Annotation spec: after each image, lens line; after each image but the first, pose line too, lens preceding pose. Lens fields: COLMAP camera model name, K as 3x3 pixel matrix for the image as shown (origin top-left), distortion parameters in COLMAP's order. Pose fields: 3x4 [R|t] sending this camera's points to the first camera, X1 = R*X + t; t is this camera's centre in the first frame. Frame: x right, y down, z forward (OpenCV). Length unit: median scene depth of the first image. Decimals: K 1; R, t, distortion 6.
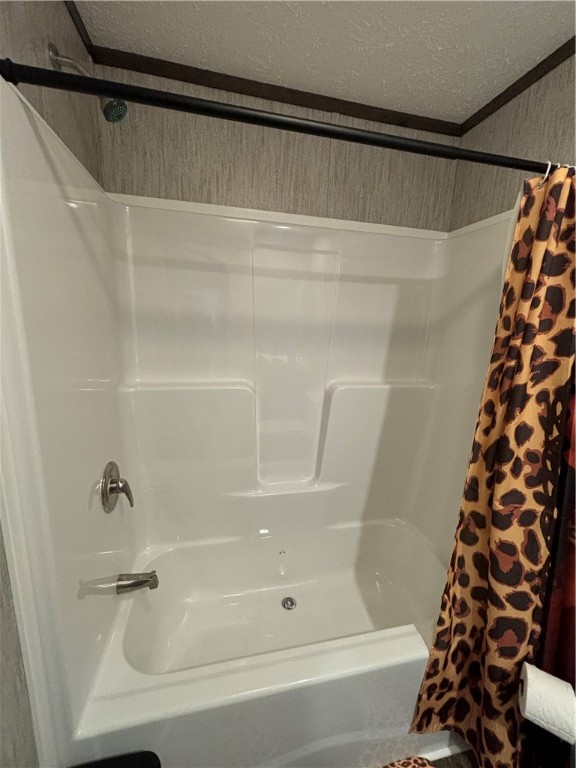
lens RADIAL K [[316.5, 0, 287.1], [0, 316.5, 384.4], [0, 0, 1]] dist [0.007294, -0.000628]
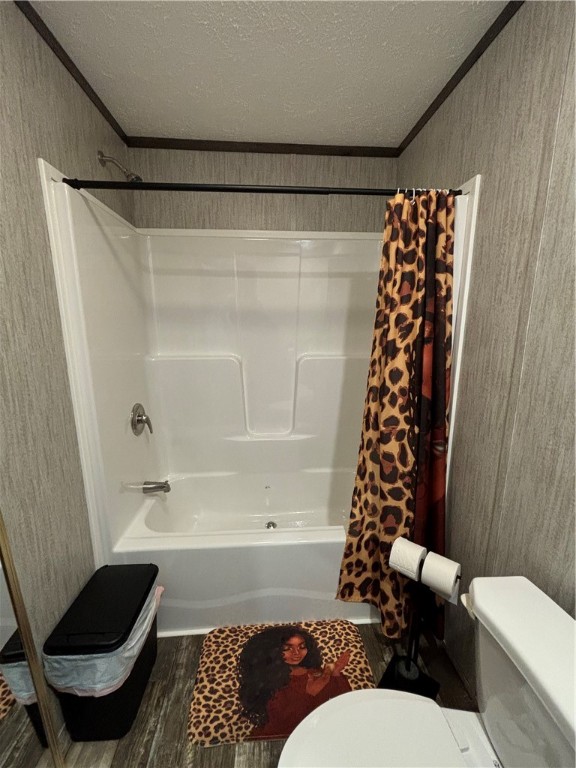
lens RADIAL K [[316.5, 0, 286.9], [0, 316.5, 384.2], [0, 0, 1]] dist [0.007294, -0.000628]
pose [[0.986988, -0.007417, -0.160622, 0.410275], [0.006378, 0.999955, -0.006982, 0.169818], [0.160667, 0.005866, 0.986991, -0.410143]]
